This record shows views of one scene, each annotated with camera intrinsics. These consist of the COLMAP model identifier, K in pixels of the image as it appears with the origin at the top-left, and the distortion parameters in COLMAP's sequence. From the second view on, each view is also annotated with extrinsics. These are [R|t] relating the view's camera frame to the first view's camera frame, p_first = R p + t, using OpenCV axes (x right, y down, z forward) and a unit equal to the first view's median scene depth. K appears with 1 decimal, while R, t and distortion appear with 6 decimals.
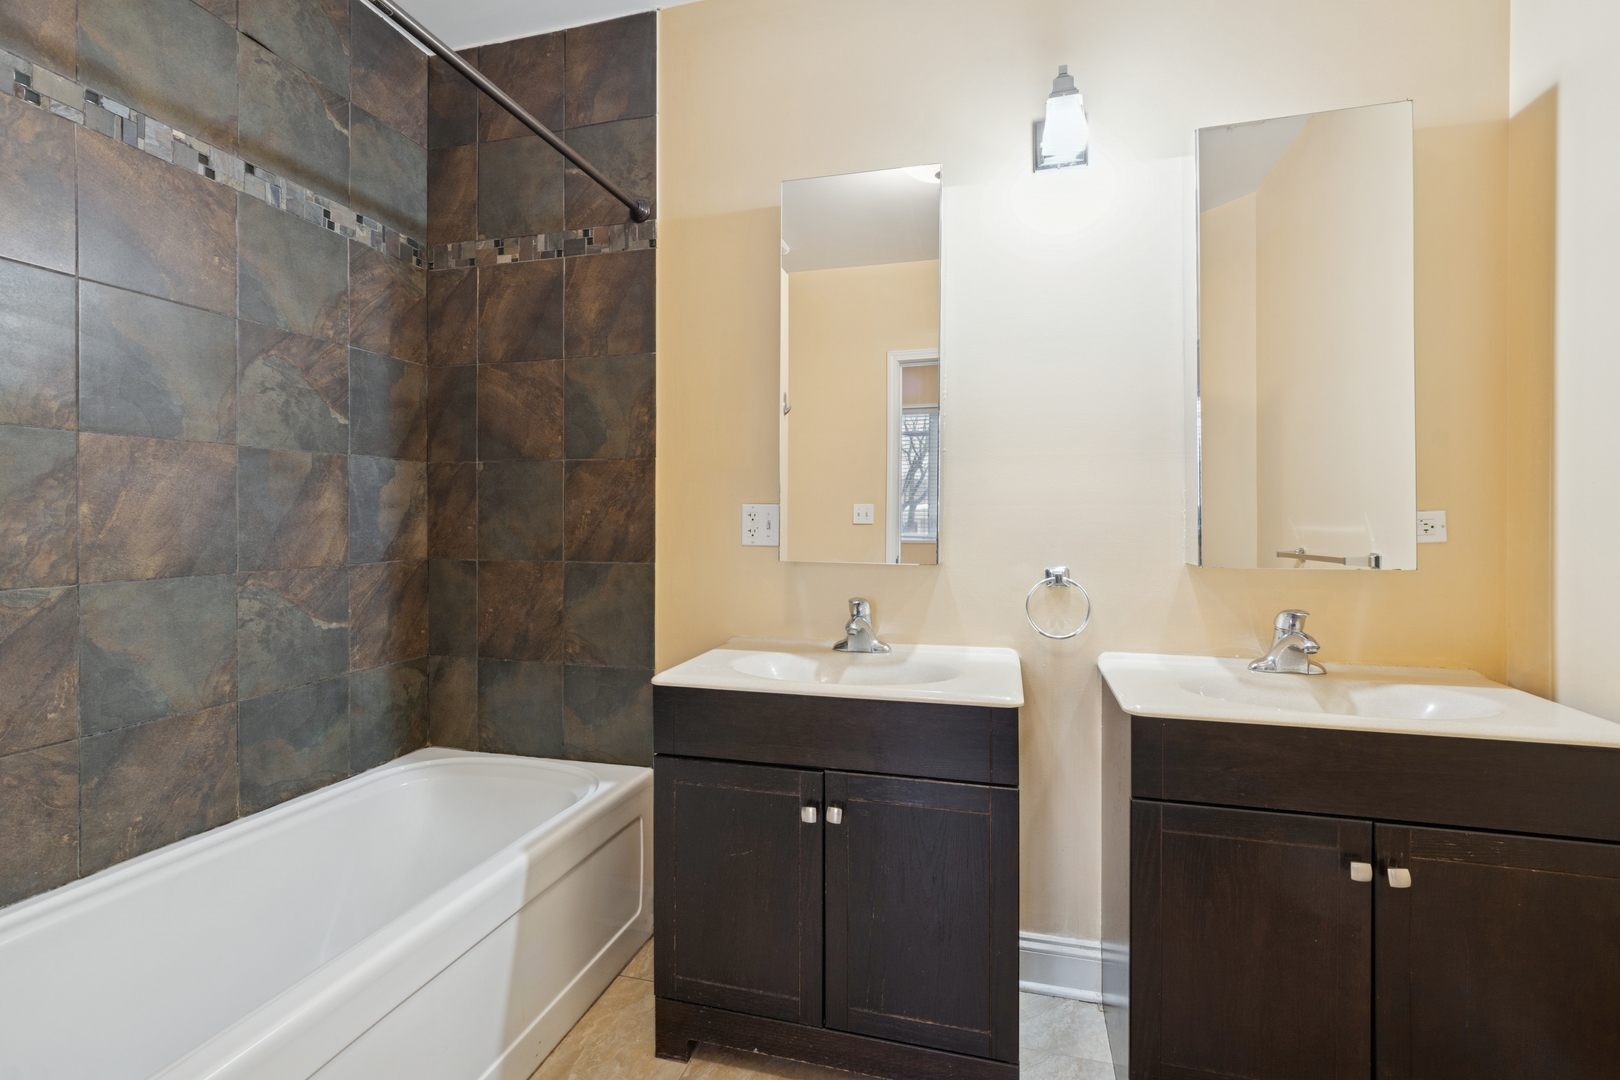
lens RADIAL K [[726.6, 0, 815.7], [0, 726.6, 526.7], [0, 0, 1]] dist [0.000338, -0.001399]
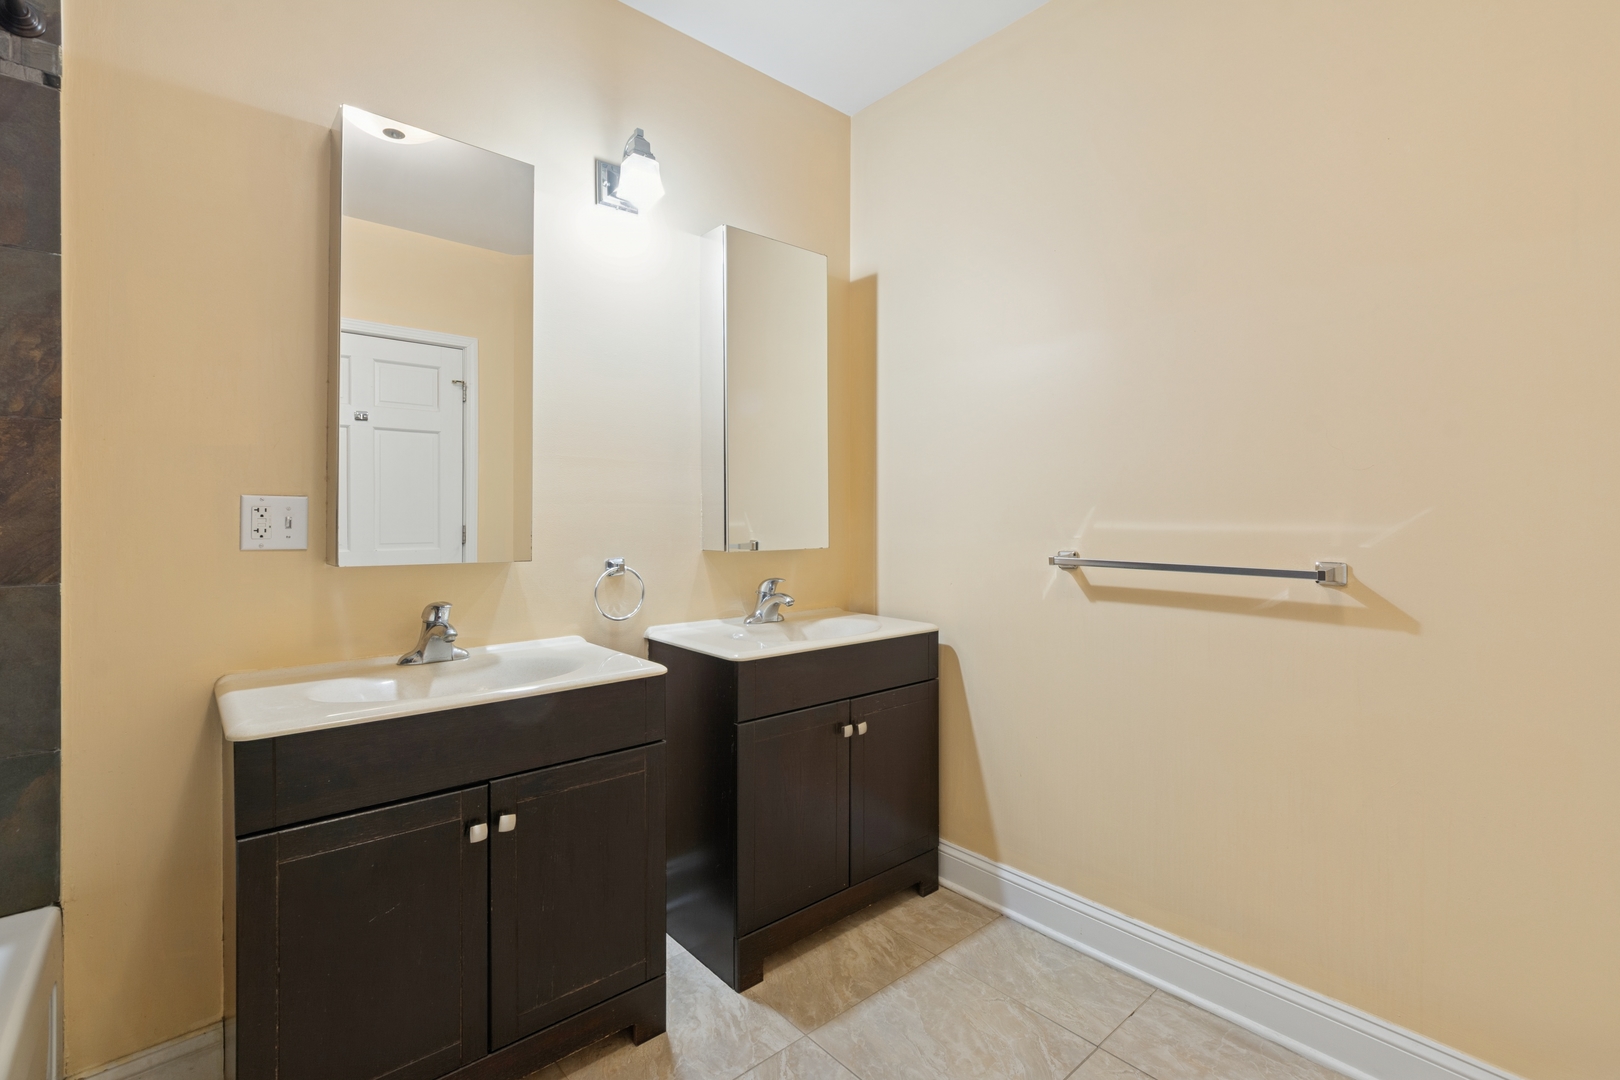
lens RADIAL K [[726.6, 0, 820.4], [0, 726.6, 533.6], [0, 0, 1]] dist [0.000338, -0.001399]
pose [[0.544959, -0.017487, 0.838280, -0.456256], [0.010829, 0.999846, 0.013818, 0.005021], [-0.838393, 0.001548, 0.545065, 0.107864]]
